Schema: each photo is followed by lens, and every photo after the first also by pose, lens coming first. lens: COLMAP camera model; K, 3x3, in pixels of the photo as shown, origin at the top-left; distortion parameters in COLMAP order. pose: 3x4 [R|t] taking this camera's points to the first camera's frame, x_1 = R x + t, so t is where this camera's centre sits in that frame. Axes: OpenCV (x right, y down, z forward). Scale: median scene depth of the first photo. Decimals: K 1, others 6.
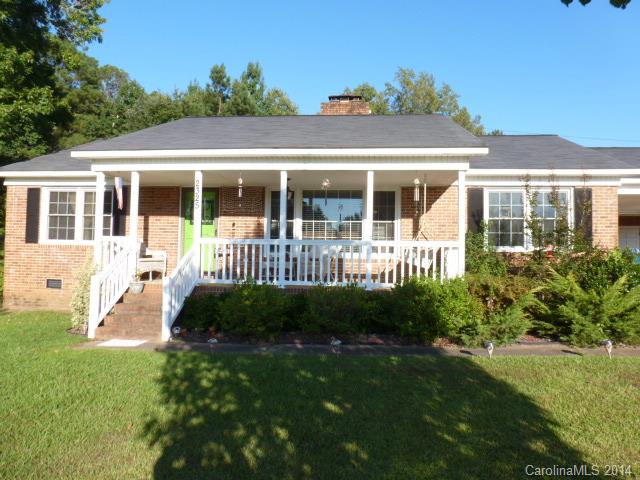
lens RADIAL K [[462.4, 0, 322.1], [0, 462.4, 235.4], [0, 0, 1]] dist [-0.063126, 0.018865]
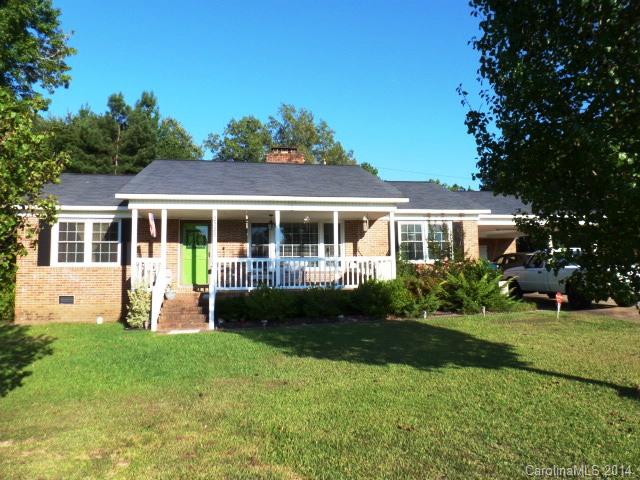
lens RADIAL K [[462.4, 0, 320.6], [0, 462.4, 237.6], [0, 0, 1]] dist [-0.063126, 0.018865]
pose [[0.959177, -0.007840, 0.282699, -0.308954], [0.020196, 0.998963, -0.040817, 0.006103], [-0.282086, 0.044860, 0.958340, -0.362703]]
